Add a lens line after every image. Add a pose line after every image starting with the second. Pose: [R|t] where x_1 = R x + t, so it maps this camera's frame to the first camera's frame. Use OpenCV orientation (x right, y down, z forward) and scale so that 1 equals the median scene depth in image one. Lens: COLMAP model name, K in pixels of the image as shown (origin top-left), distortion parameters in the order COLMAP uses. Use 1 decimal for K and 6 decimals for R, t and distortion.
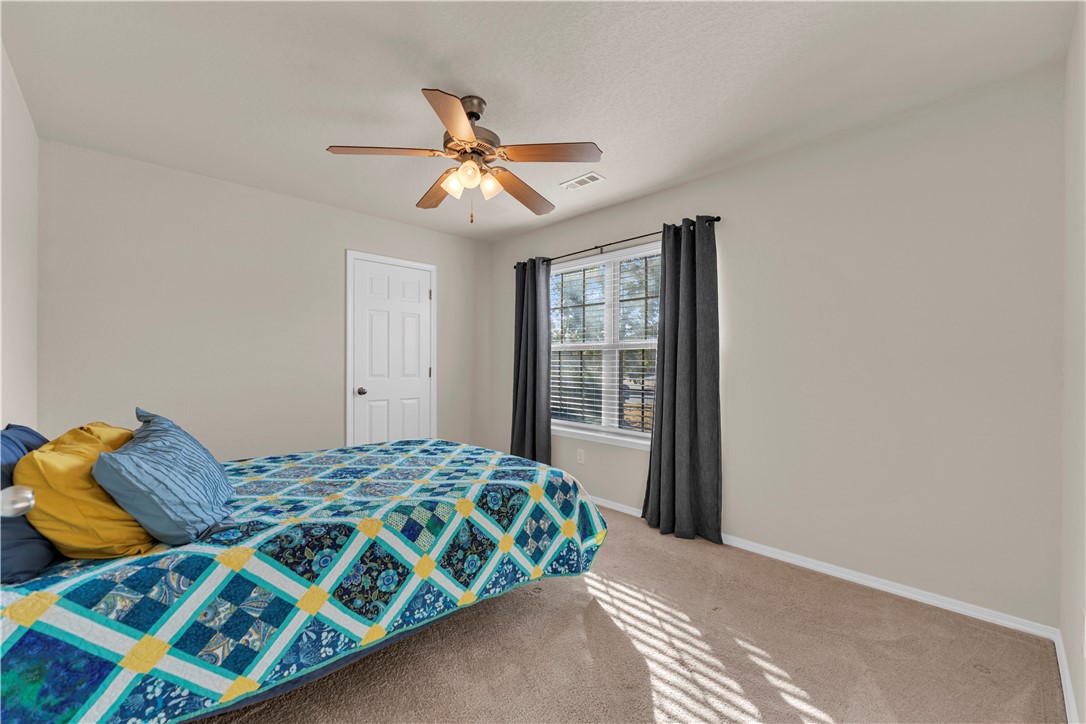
lens RADIAL K [[440.0, 0, 544.2], [0, 440.0, 362.8], [0, 0, 1]] dist [0.004127, -0.000960]
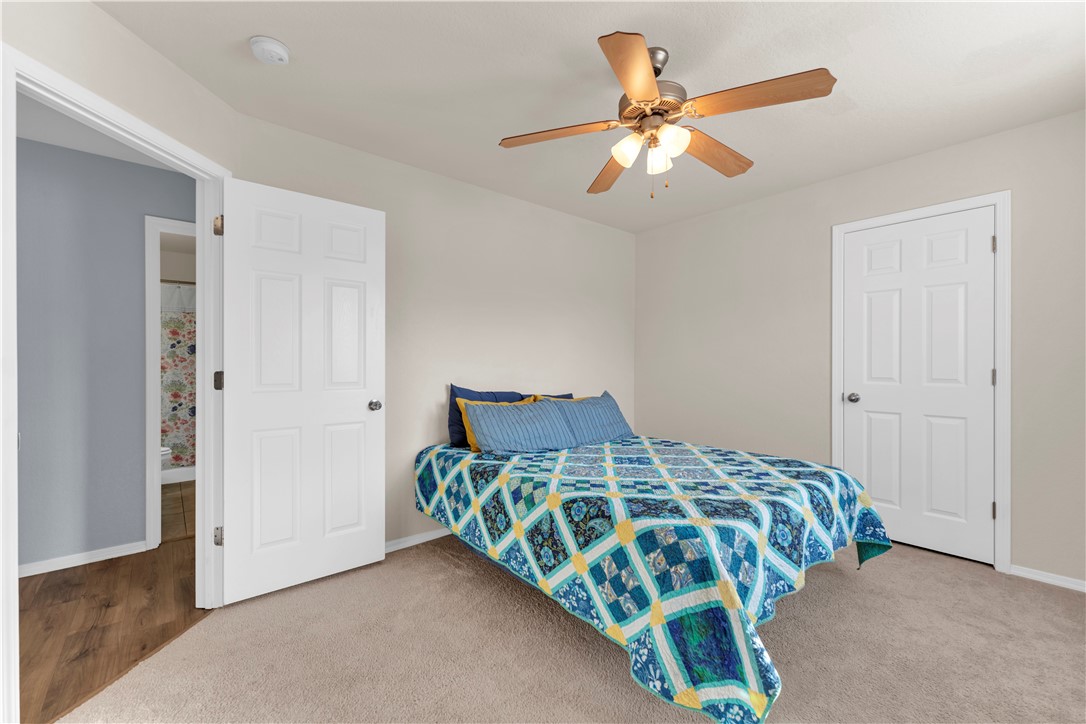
lens RADIAL K [[440.0, 0, 545.4], [0, 440.0, 363.8], [0, 0, 1]] dist [0.004127, -0.000960]
pose [[-0.051690, -0.002159, -0.998661, 0.863613], [0.003620, 0.999991, -0.002349, 0.007327], [0.998657, -0.003737, -0.051681, 1.042482]]
